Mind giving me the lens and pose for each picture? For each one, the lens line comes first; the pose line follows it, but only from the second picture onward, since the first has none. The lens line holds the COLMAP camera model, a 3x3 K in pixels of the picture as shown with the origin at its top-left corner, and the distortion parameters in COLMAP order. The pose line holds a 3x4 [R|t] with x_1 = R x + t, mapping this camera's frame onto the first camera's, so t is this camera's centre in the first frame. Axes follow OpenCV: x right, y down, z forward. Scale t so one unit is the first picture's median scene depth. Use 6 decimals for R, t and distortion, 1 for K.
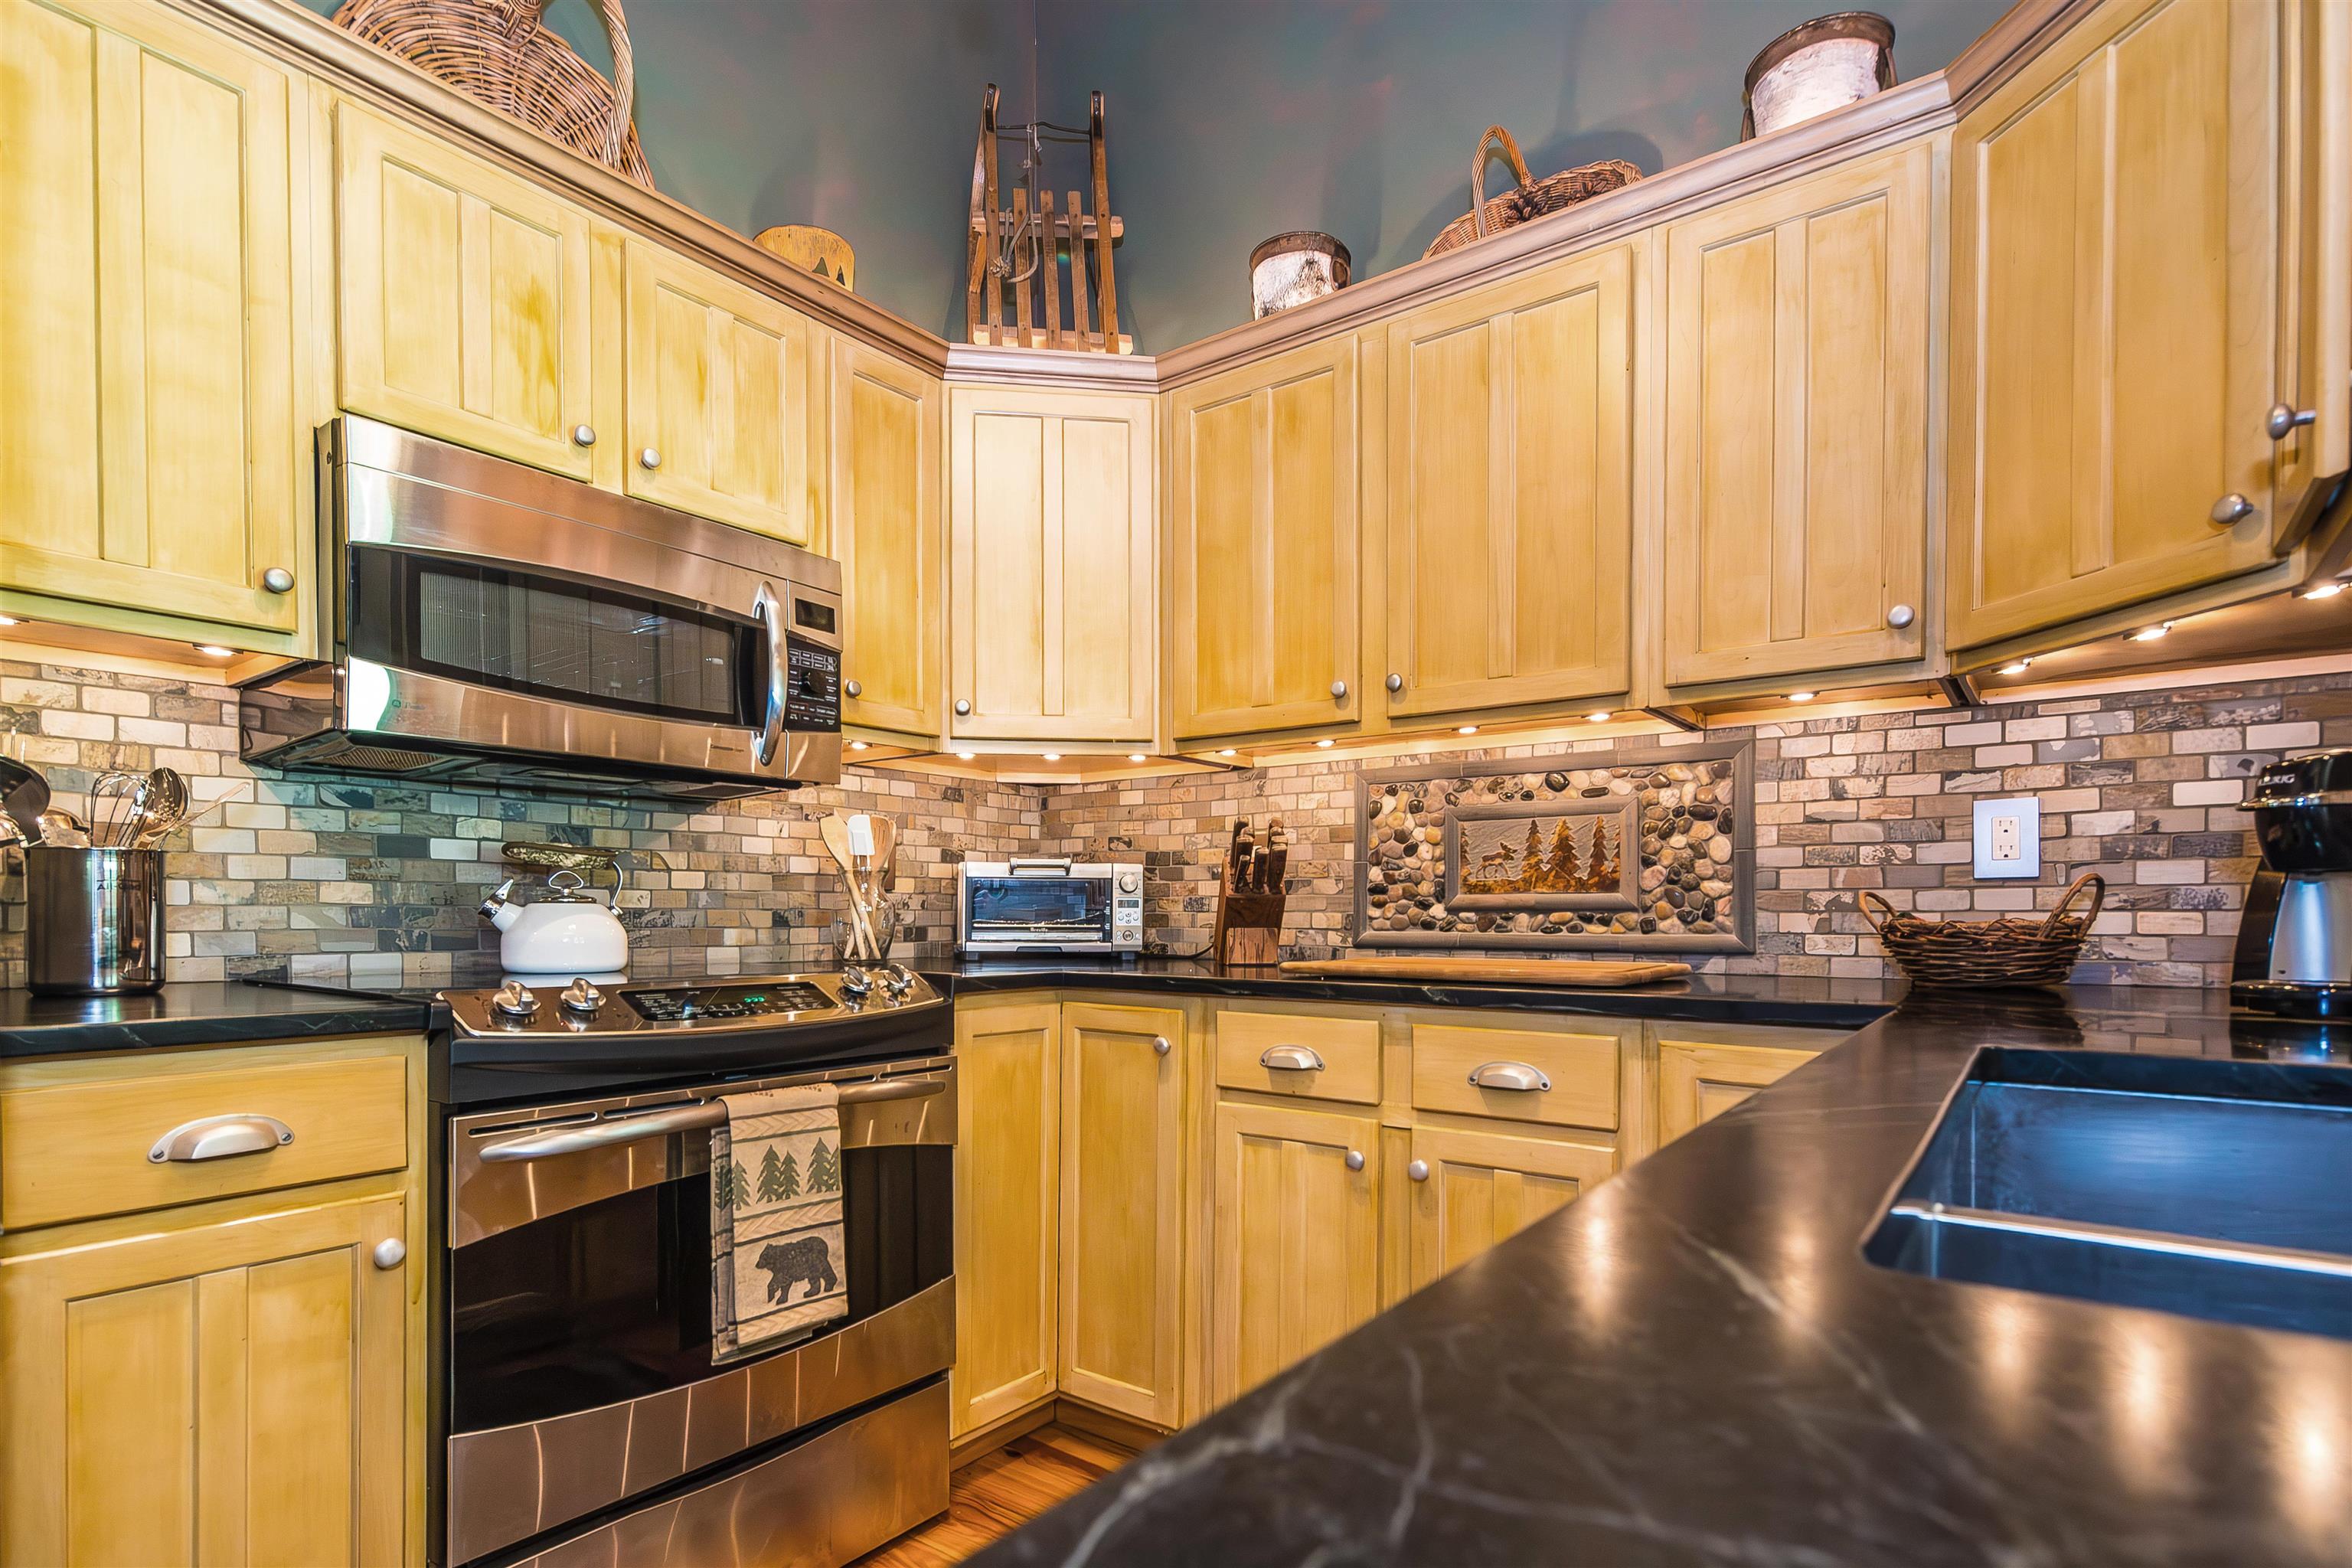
lens RADIAL K [[1165.6, 0, 1085.5], [0, 1165.6, 902.3], [0, 0, 1]] dist [0.008633, -0.001491]
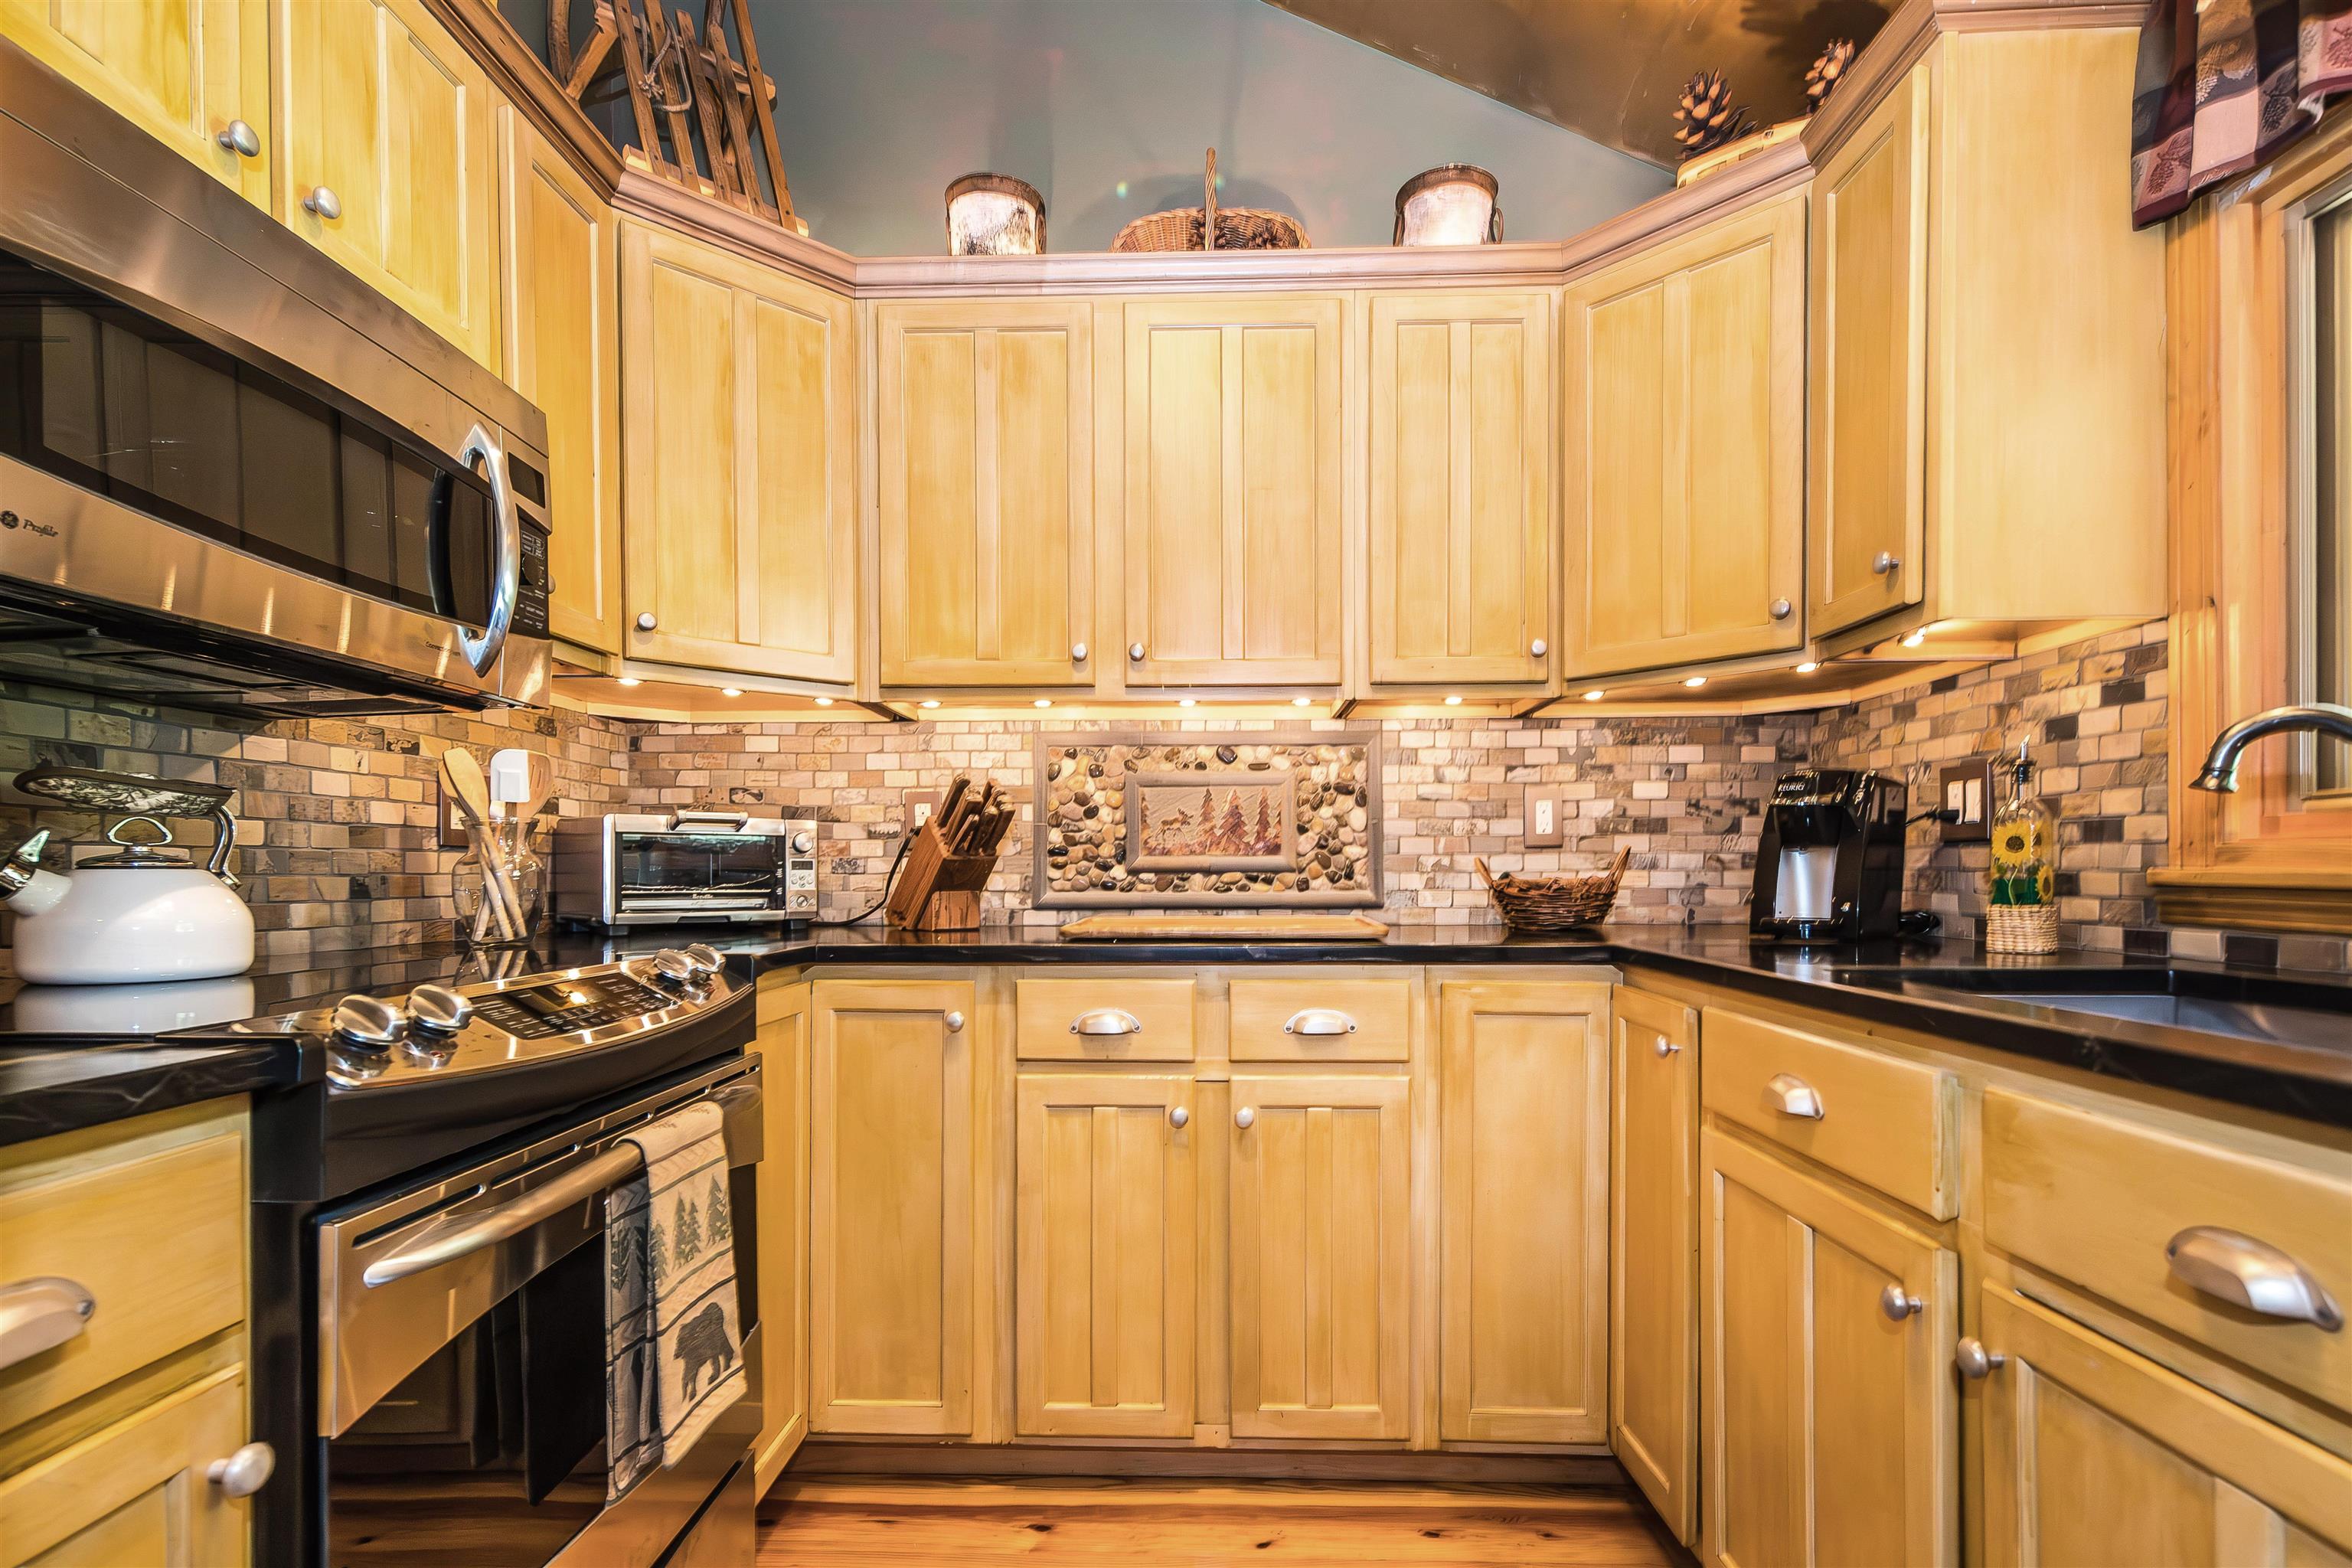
lens RADIAL K [[1165.6, 0, 1154.5], [0, 1165.6, 860.2], [0, 0, 1]] dist [0.008633, -0.001491]
pose [[0.801735, 0.000560, 0.597680, -0.352760], [-0.001639, 0.999998, 0.001261, -0.005259], [-0.597678, -0.001990, 0.801734, 0.168323]]
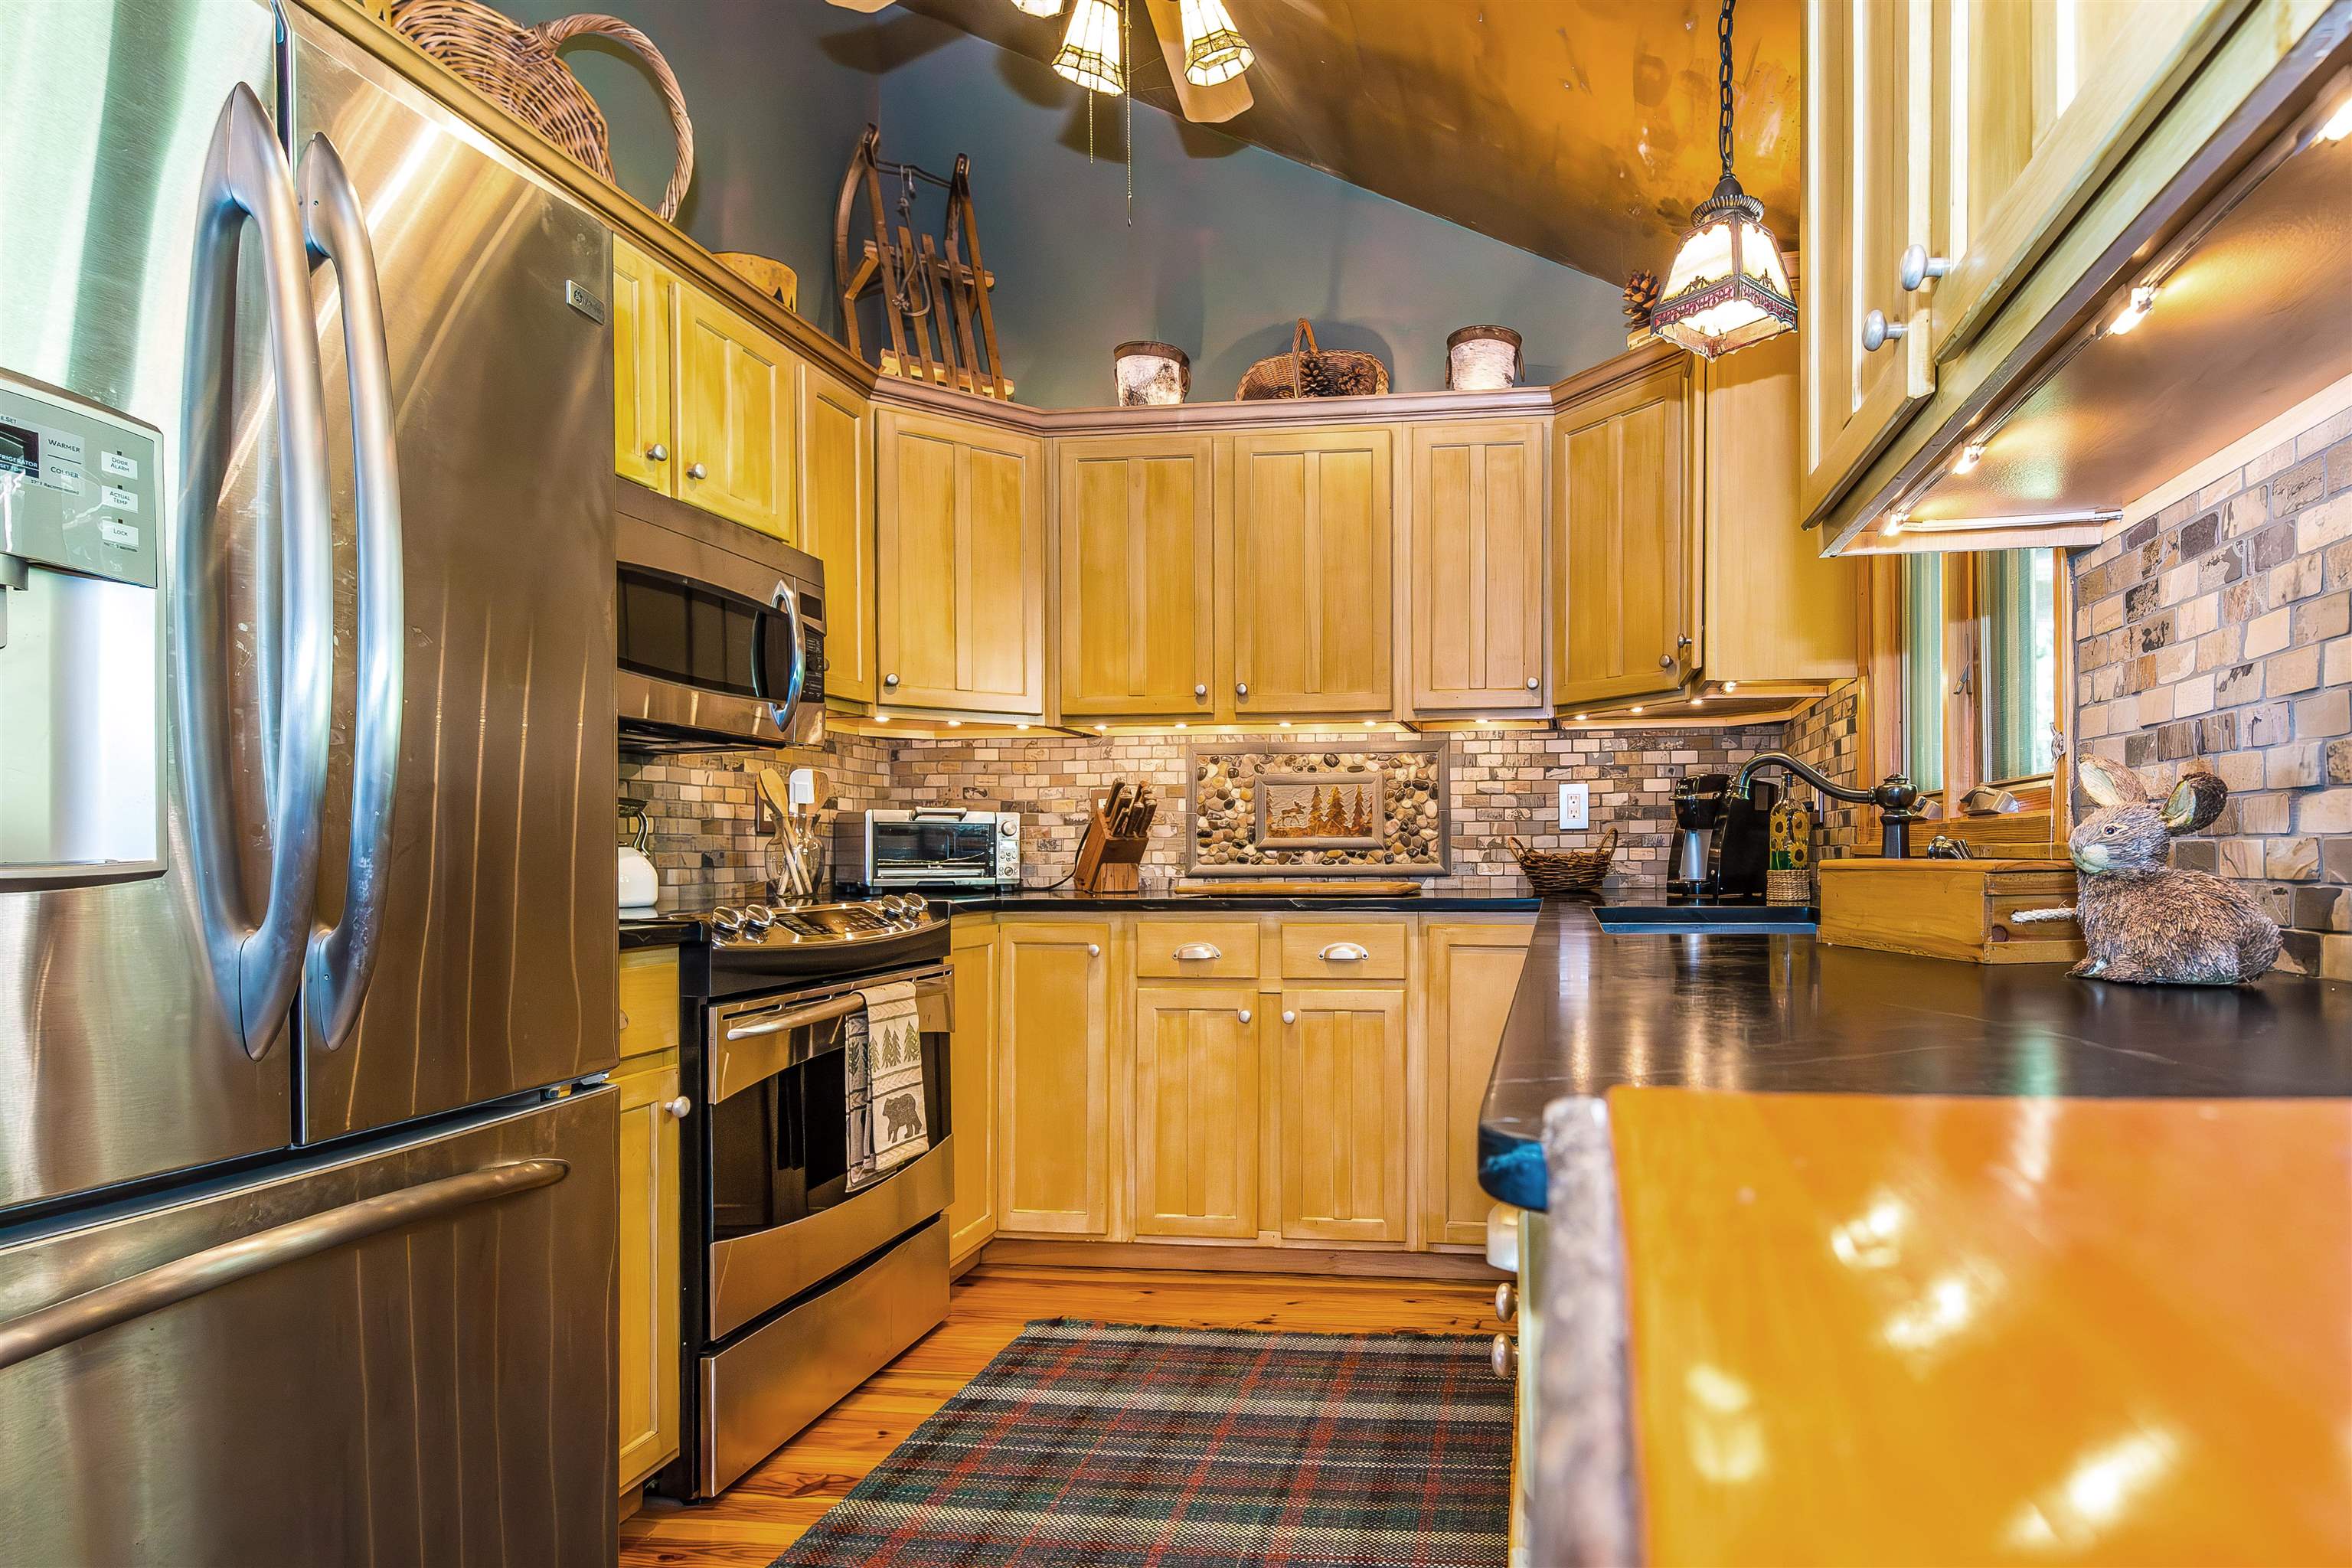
lens RADIAL K [[1254.2, 0, 1404.6], [0, 1254.2, 823.1], [0, 0, 1]] dist [0.005787, 0.003973]
pose [[0.839770, 0.005744, 0.542911, -0.415852], [0.001291, 0.999920, -0.012577, -0.005622], [-0.542940, 0.011263, 0.839696, -0.410883]]
